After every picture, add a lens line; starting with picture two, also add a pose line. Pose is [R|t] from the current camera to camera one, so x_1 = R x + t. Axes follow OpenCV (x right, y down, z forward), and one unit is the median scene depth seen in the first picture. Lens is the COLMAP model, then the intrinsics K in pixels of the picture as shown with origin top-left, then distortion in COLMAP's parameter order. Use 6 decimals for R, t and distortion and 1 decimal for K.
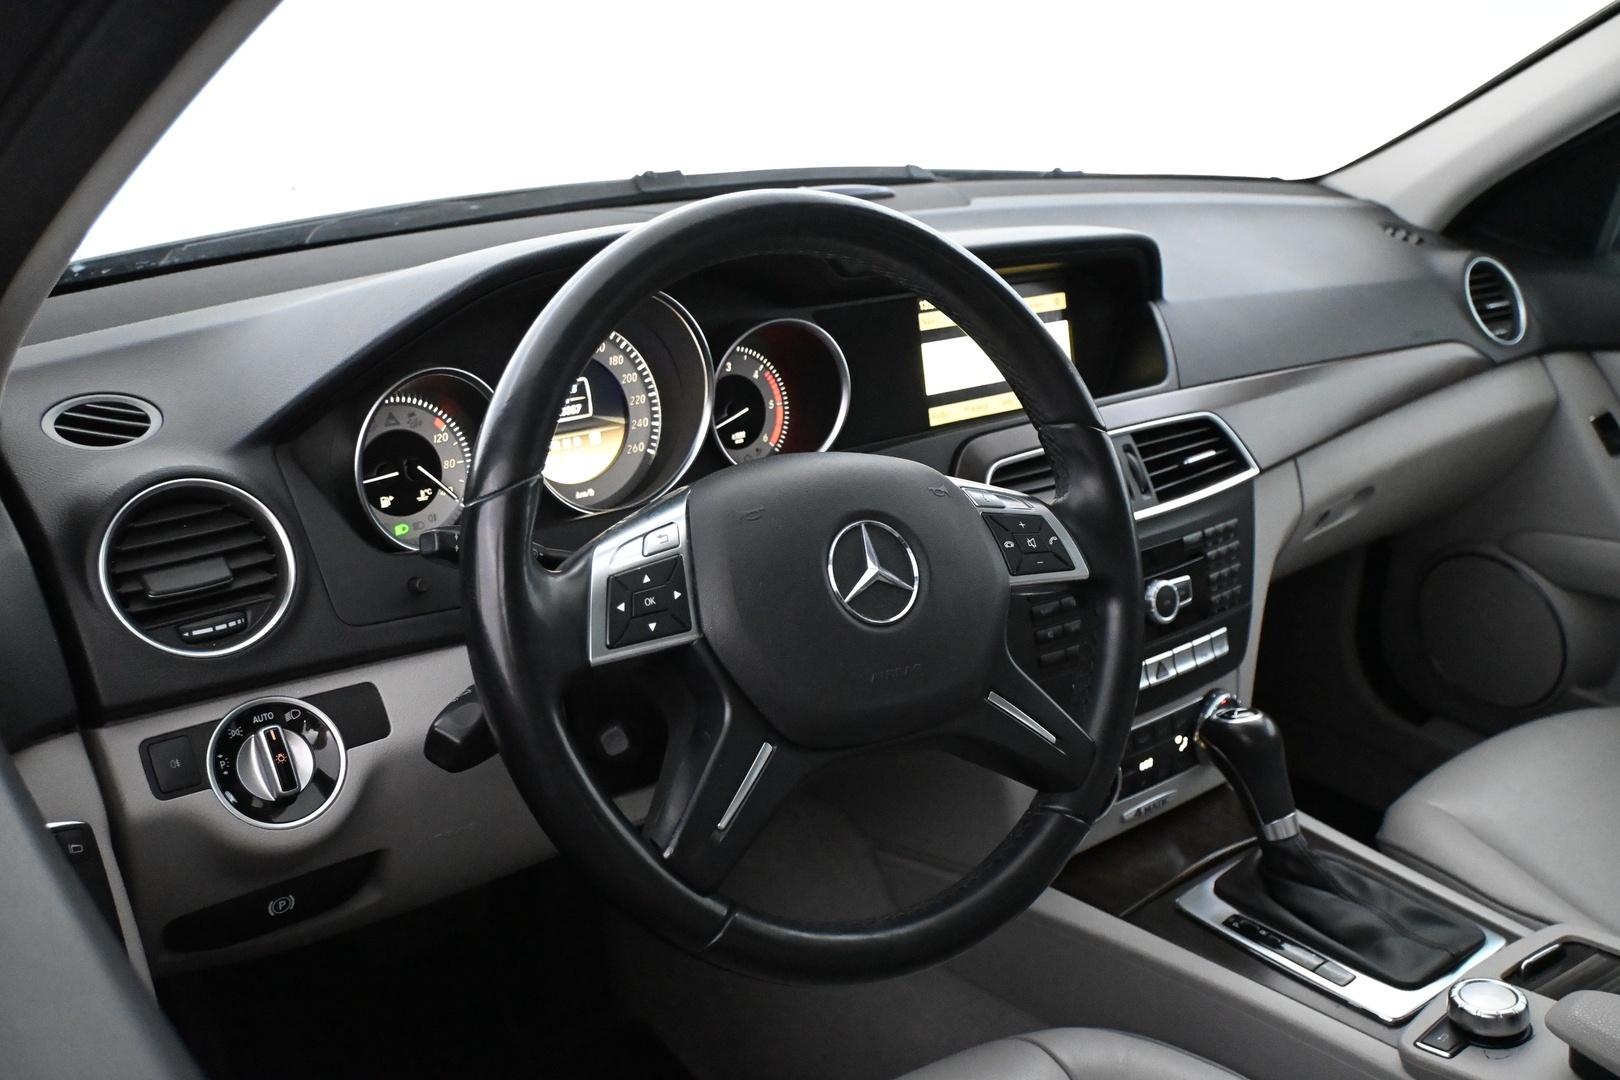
lens RADIAL K [[1447.0, 0, 813.0], [0, 1447.0, 539.6], [0, 0, 1]] dist [-0.008503, -0.000397]
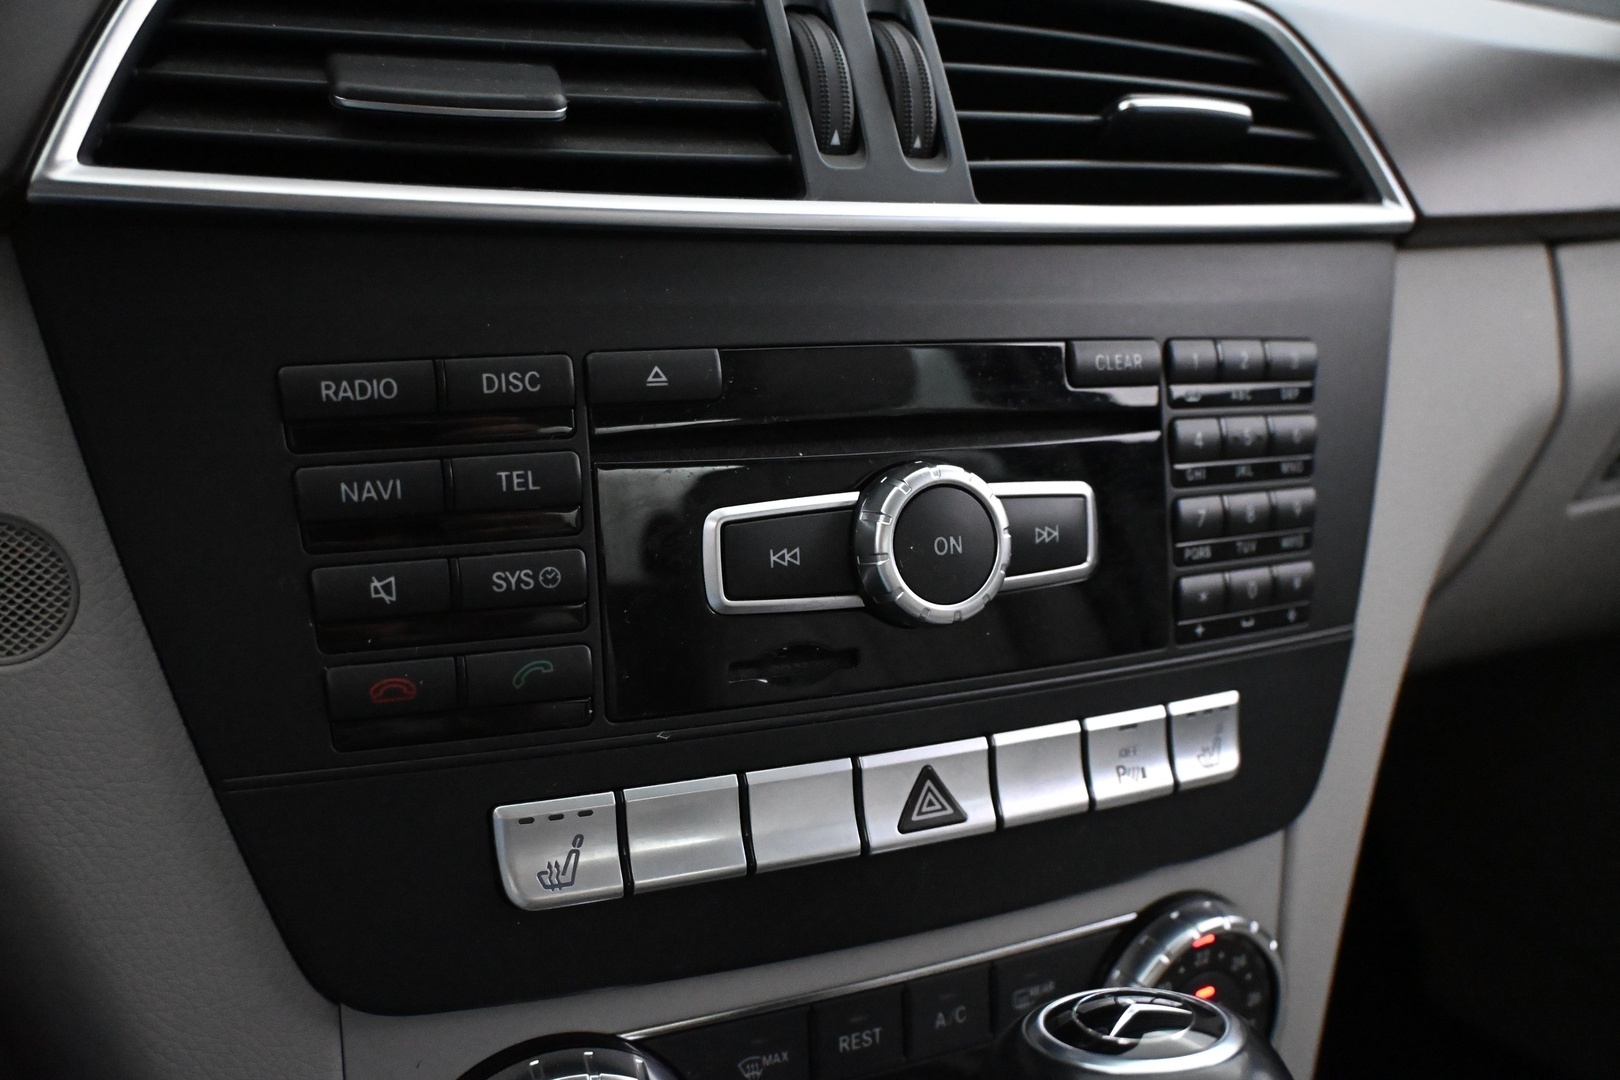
lens RADIAL K [[1447.0, 0, 801.9], [0, 1447.0, 539.0], [0, 0, 1]] dist [-0.008503, -0.000397]
pose [[0.973938, 0.093575, -0.206613, 0.259667], [-0.107345, 0.992618, -0.056450, 0.056884], [0.199806, 0.077158, 0.976793, 0.695254]]
